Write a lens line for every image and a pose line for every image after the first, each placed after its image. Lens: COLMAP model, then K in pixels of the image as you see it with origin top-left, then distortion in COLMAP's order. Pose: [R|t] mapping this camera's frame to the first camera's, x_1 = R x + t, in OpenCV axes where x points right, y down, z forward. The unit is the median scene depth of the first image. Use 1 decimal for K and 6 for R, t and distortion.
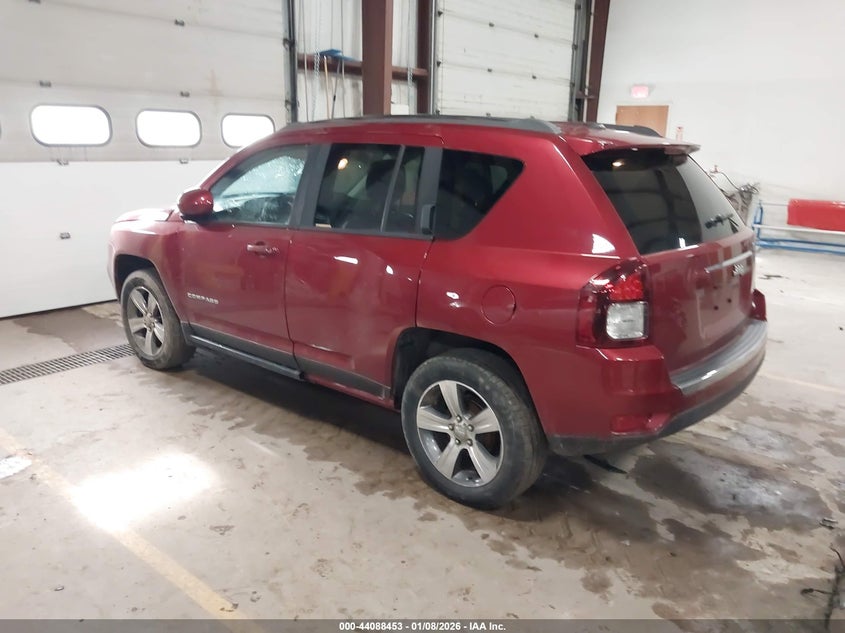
lens RADIAL K [[640.4, 0, 417.9], [0, 640.4, 315.5], [0, 0, 1]] dist [0.043577, -0.101964]
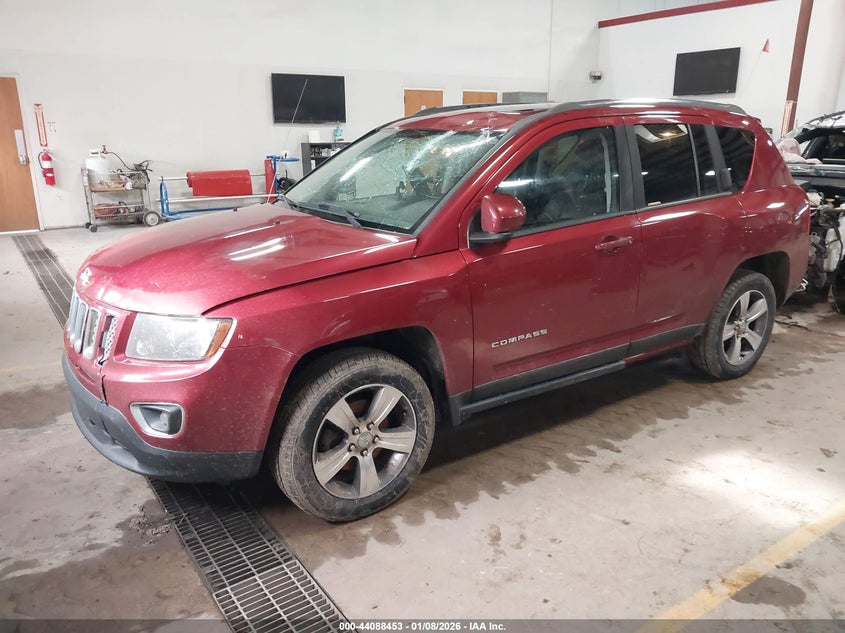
lens RADIAL K [[640.4, 0, 417.9], [0, 640.4, 315.5], [0, 0, 1]] dist [0.043577, -0.101964]
pose [[0.291529, -0.288238, 0.912102, -1.143934], [0.258567, 0.941770, 0.214969, -0.266158], [-0.920953, 0.173170, 0.349082, 0.928737]]
